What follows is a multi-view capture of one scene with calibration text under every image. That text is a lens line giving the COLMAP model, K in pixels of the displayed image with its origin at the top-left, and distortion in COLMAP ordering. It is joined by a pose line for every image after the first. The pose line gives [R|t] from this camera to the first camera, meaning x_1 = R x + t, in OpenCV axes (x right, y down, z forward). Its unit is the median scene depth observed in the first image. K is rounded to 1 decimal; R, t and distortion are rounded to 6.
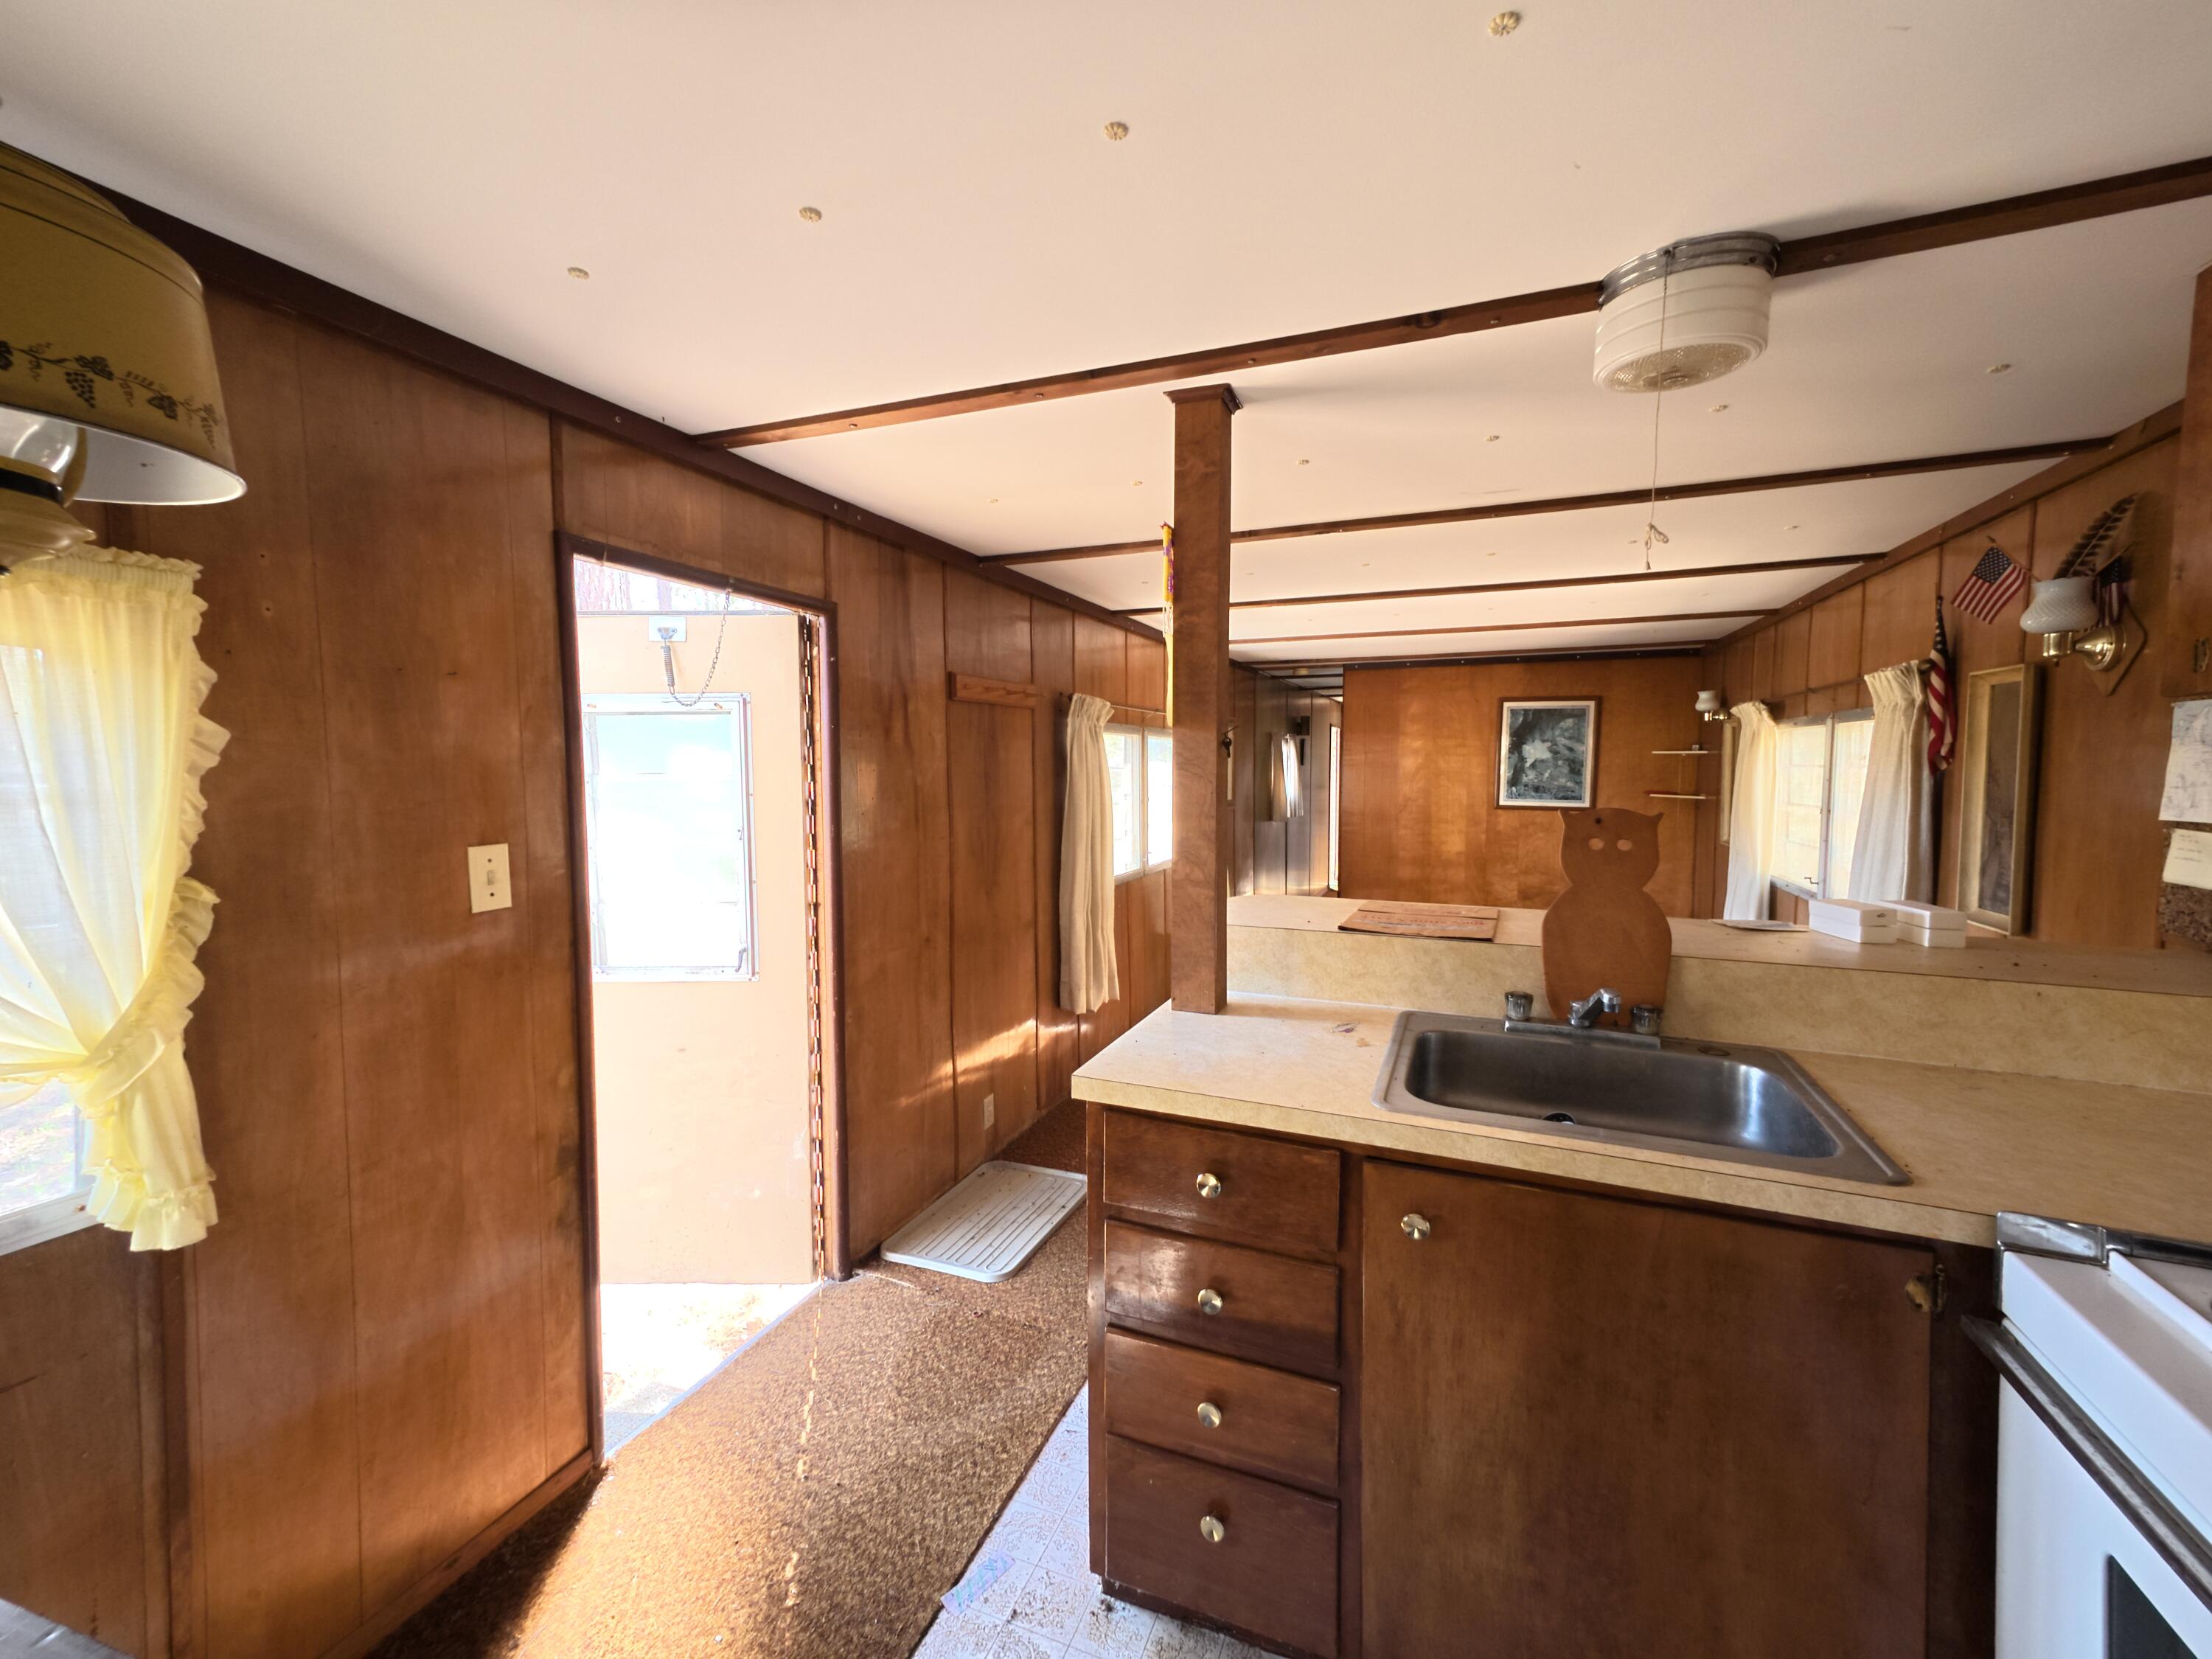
lens RADIAL K [[940.4, 0, 1103.7], [0, 940.4, 828.2], [0, 0, 1]] dist [0.029174, 0.003419]
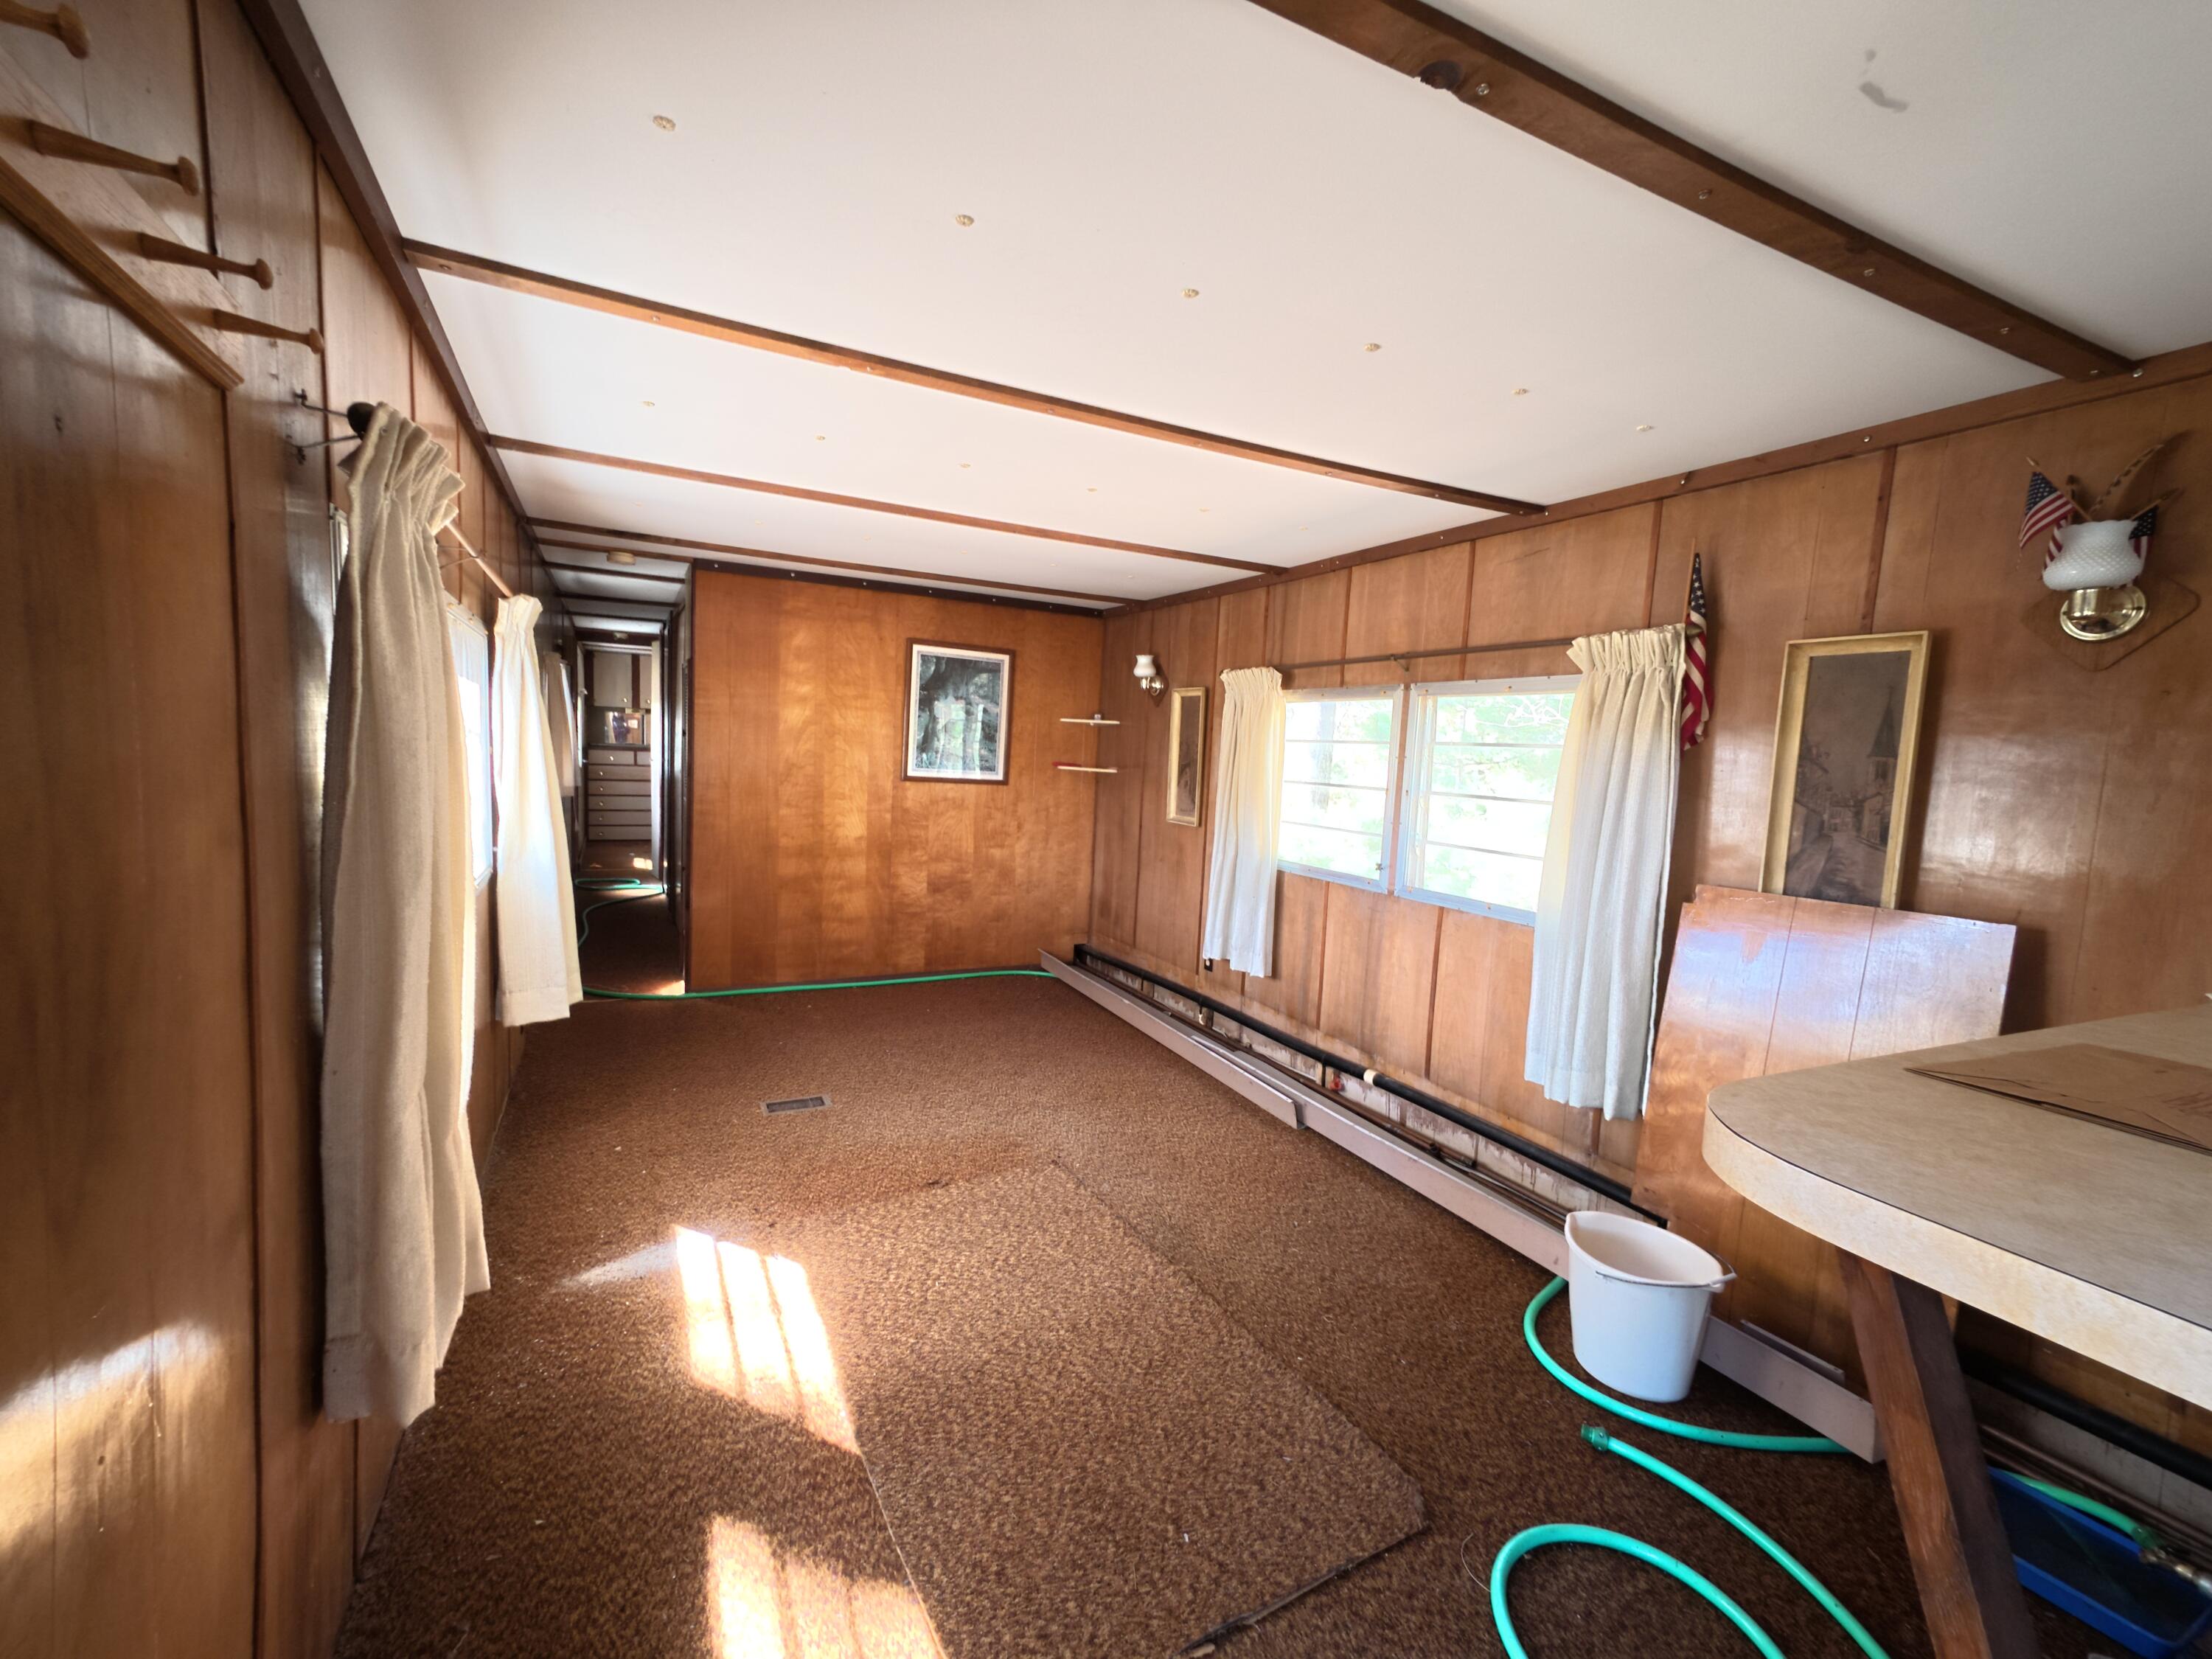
lens RADIAL K [[940.4, 0, 1103.7], [0, 940.4, 828.2], [0, 0, 1]] dist [0.029174, 0.003419]
pose [[0.656531, -0.029958, 0.753704, -0.066732], [0.001891, 0.999273, 0.038071, -0.010497], [-0.754297, -0.023570, 0.656111, 0.362783]]
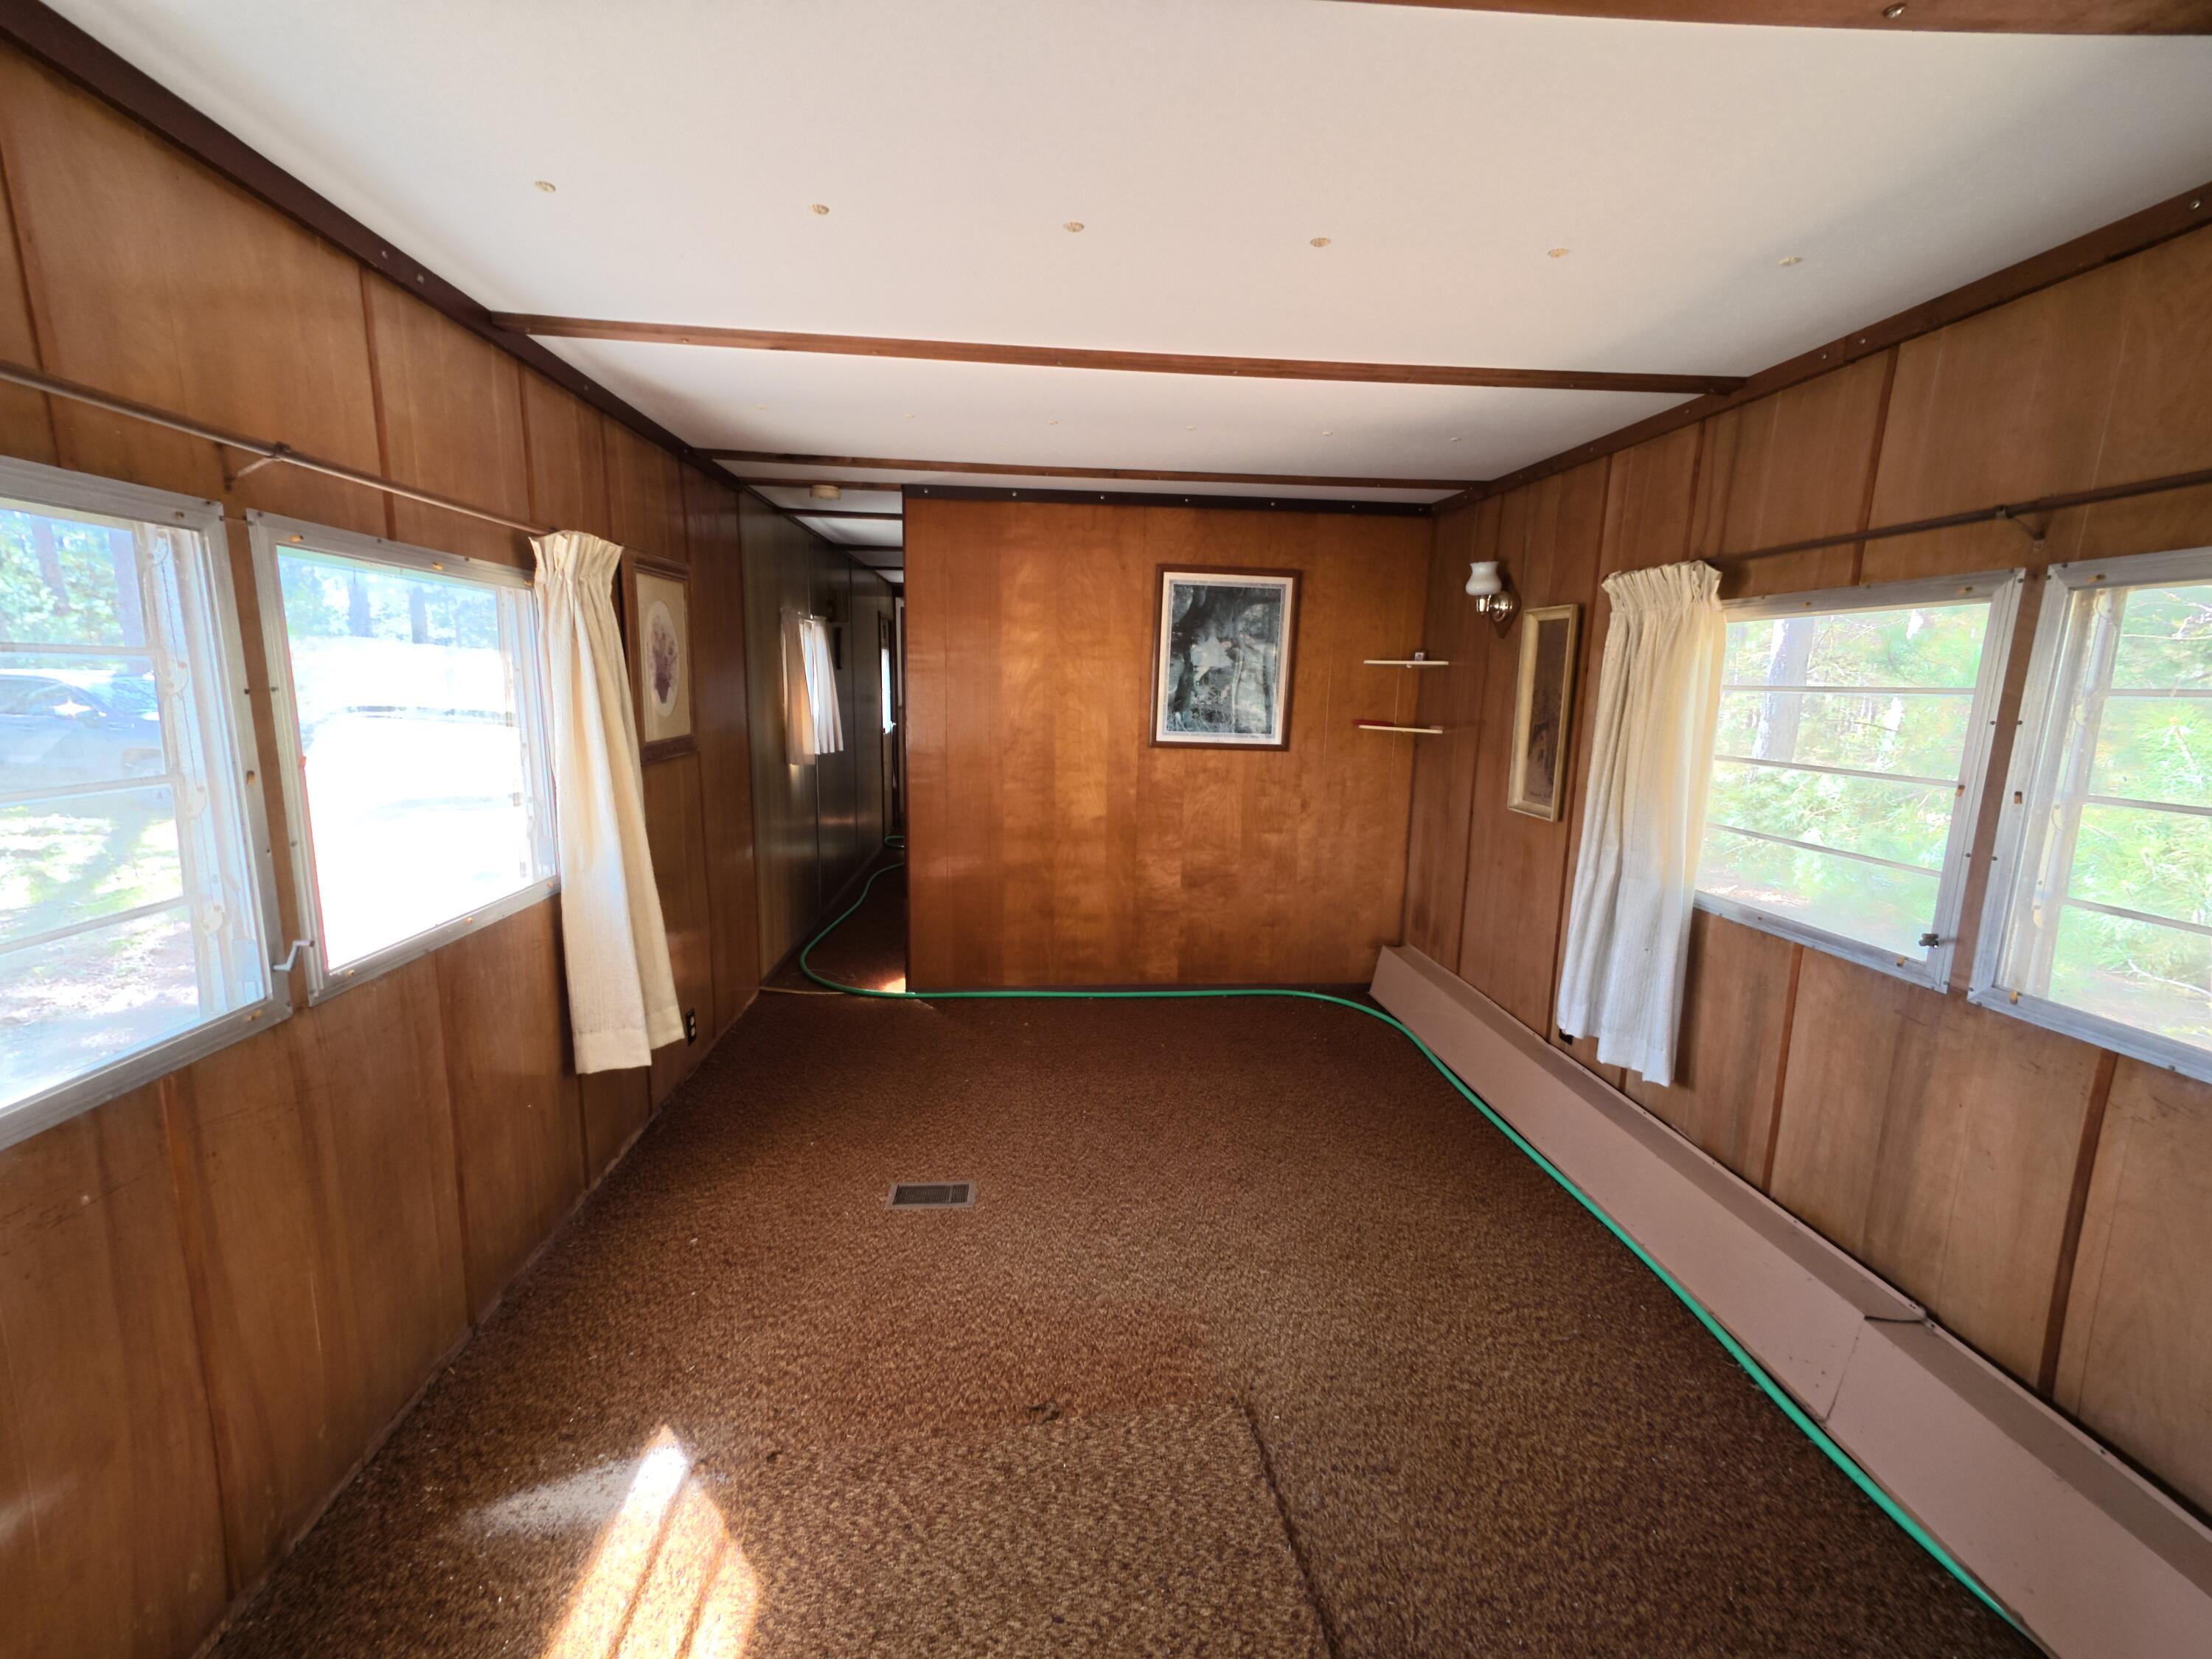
lens RADIAL K [[940.4, 0, 1103.7], [0, 940.4, 828.2], [0, 0, 1]] dist [0.029174, 0.003419]
pose [[0.892246, -0.051286, 0.448629, 0.105713], [0.007461, 0.995068, 0.098914, -0.029030], [-0.451489, -0.084908, 0.888228, 0.460304]]
